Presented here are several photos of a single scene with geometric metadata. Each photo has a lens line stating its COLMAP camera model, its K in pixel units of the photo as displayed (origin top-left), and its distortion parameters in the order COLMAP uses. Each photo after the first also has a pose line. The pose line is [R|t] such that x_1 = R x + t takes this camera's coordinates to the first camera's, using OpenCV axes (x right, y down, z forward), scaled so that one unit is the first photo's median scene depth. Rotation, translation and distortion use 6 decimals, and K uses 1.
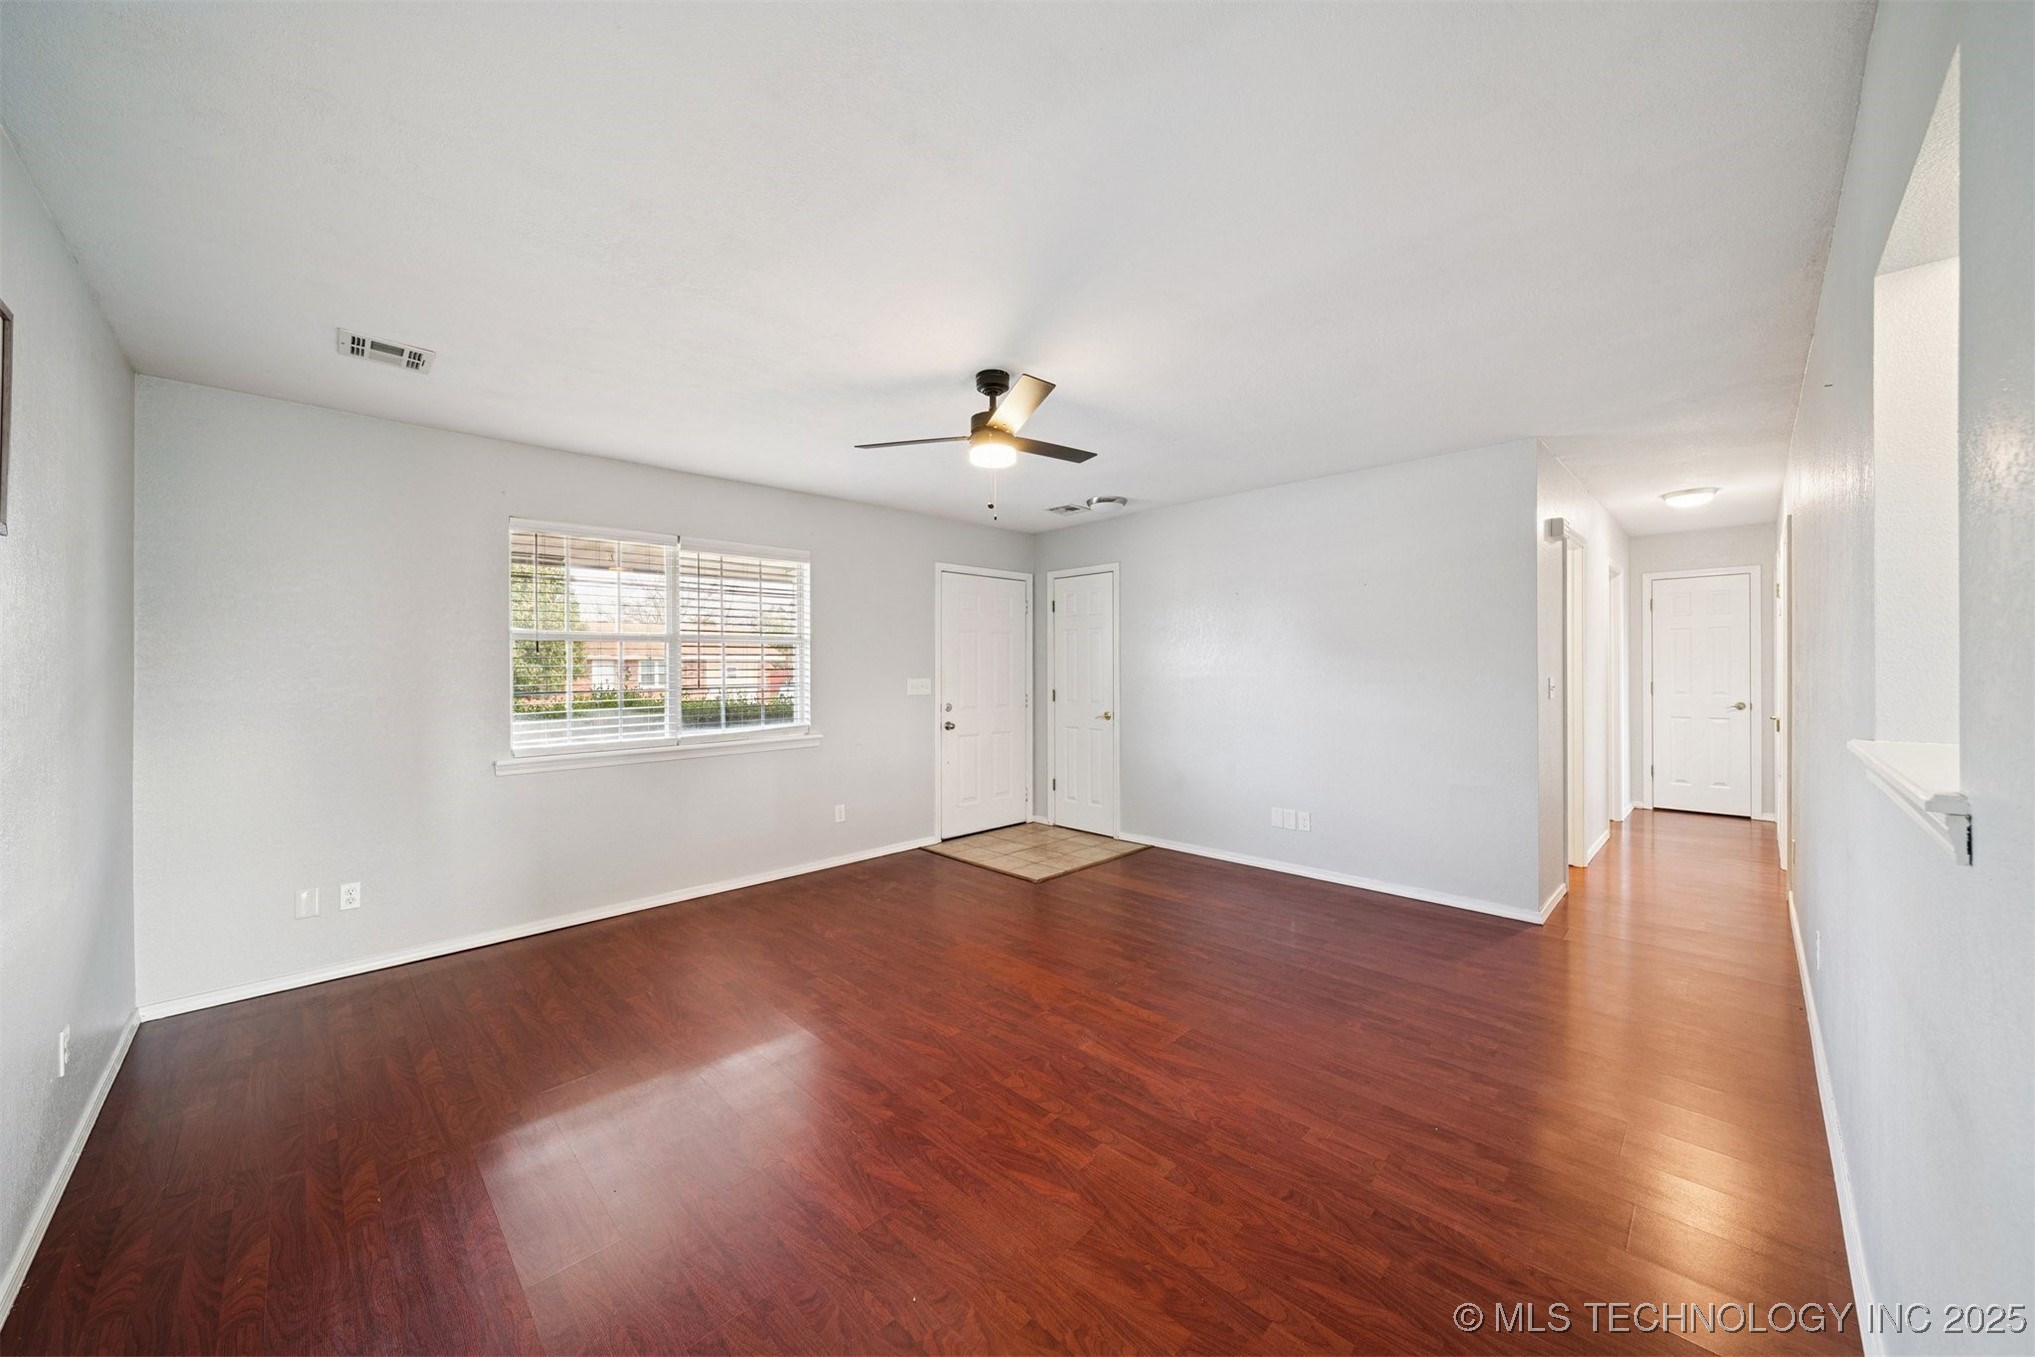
lens RADIAL K [[718.5, 0, 1017.0], [0, 718.5, 667.7], [0, 0, 1]] dist [0.002701, 0.000143]
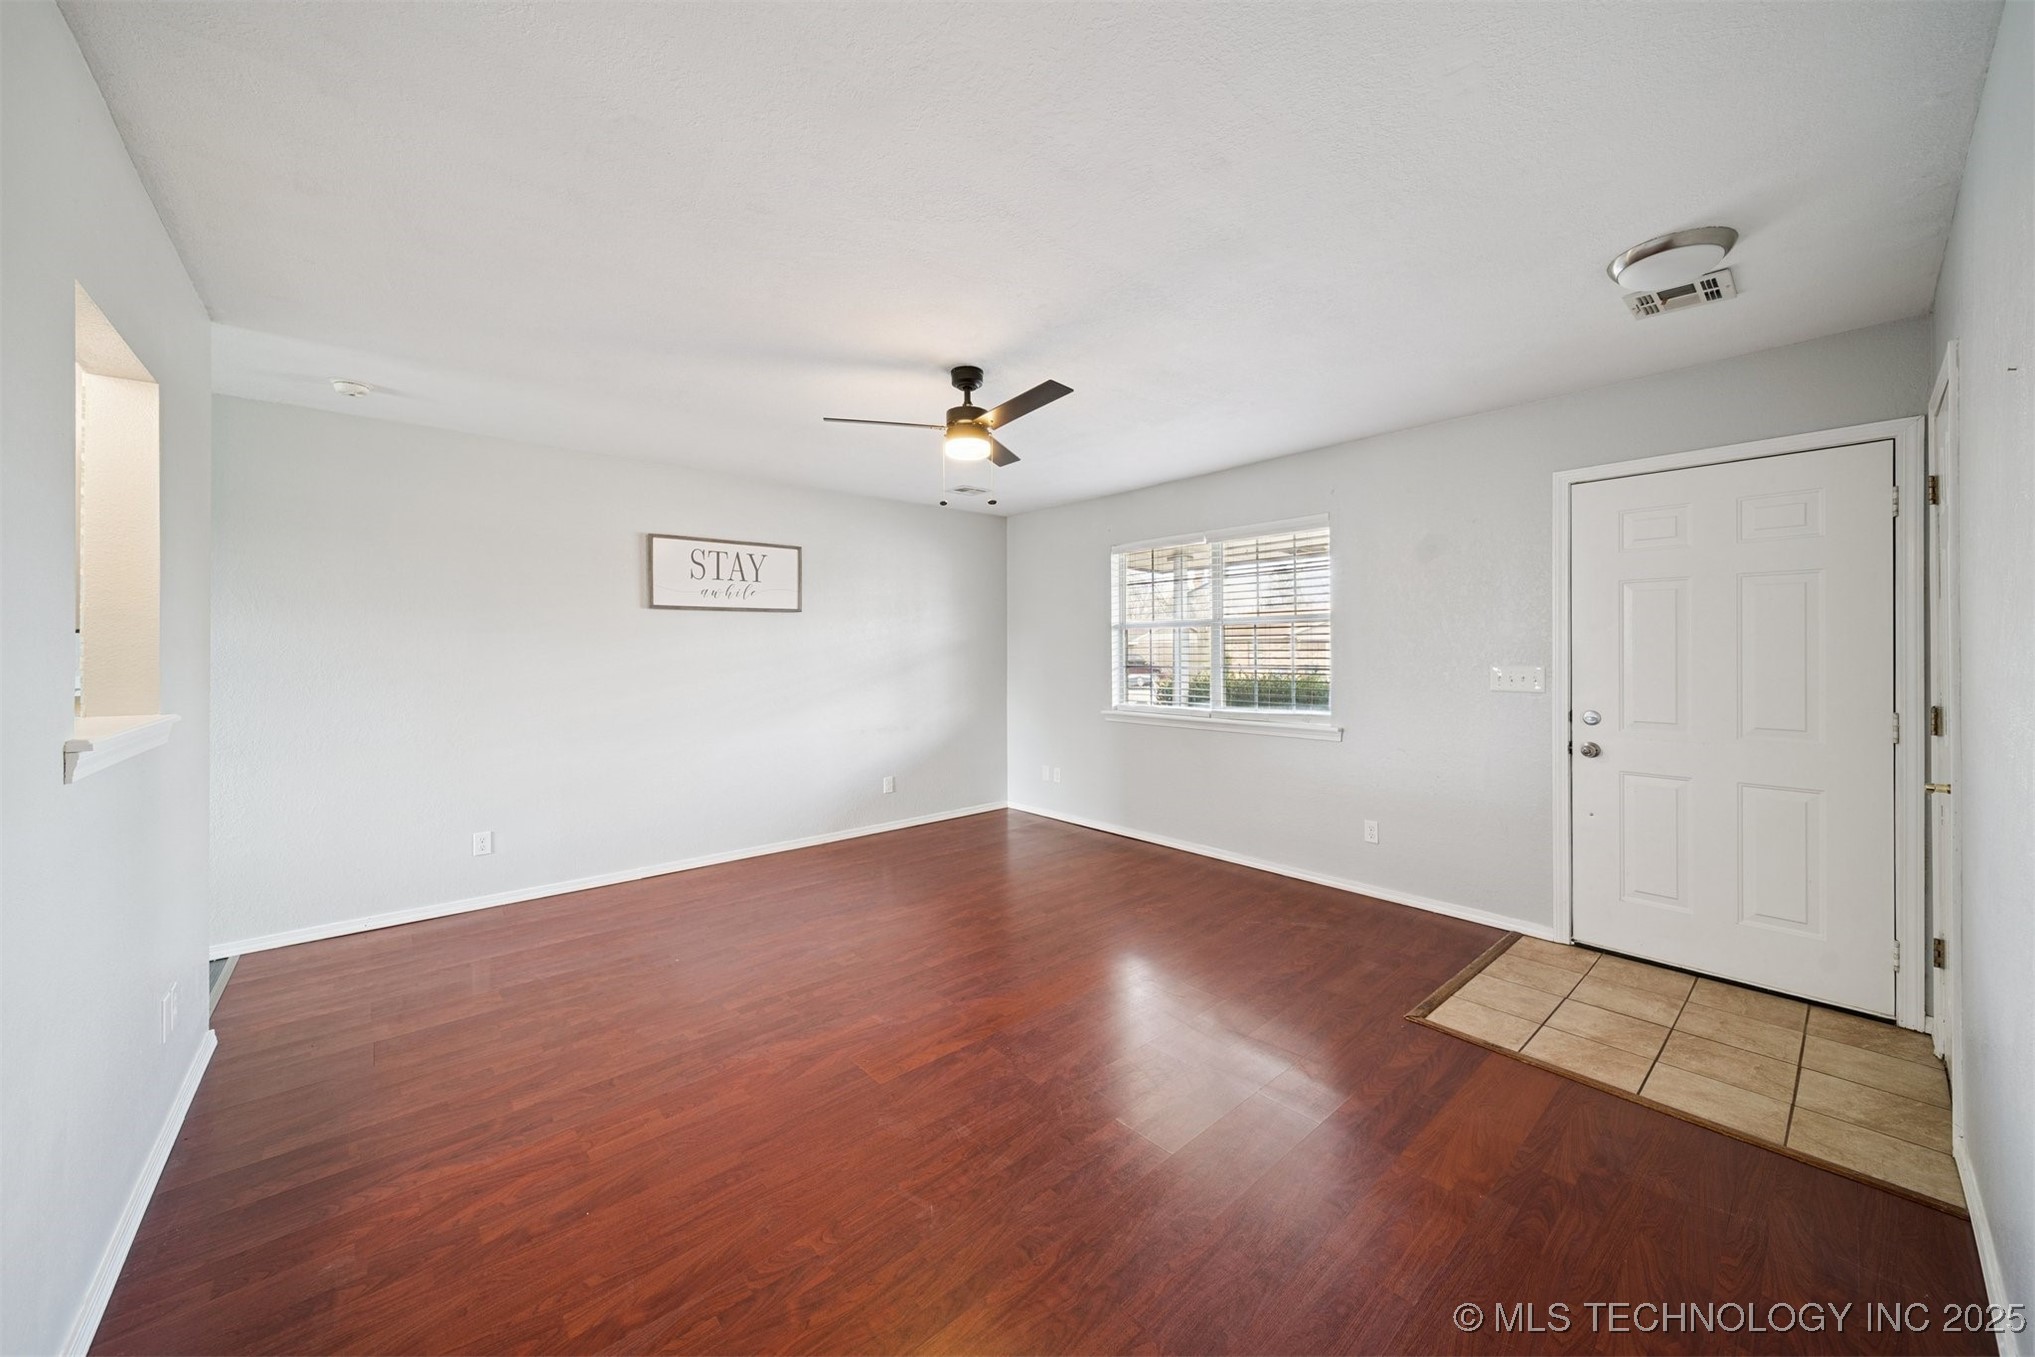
lens RADIAL K [[718.5, 0, 1001.1], [0, 718.5, 648.5], [0, 0, 1]] dist [0.002701, 0.000143]
pose [[-0.064305, 0.003264, -0.997925, 0.643889], [0.004675, 0.999985, 0.002970, -0.004742], [0.997919, -0.004475, -0.064319, 0.720029]]
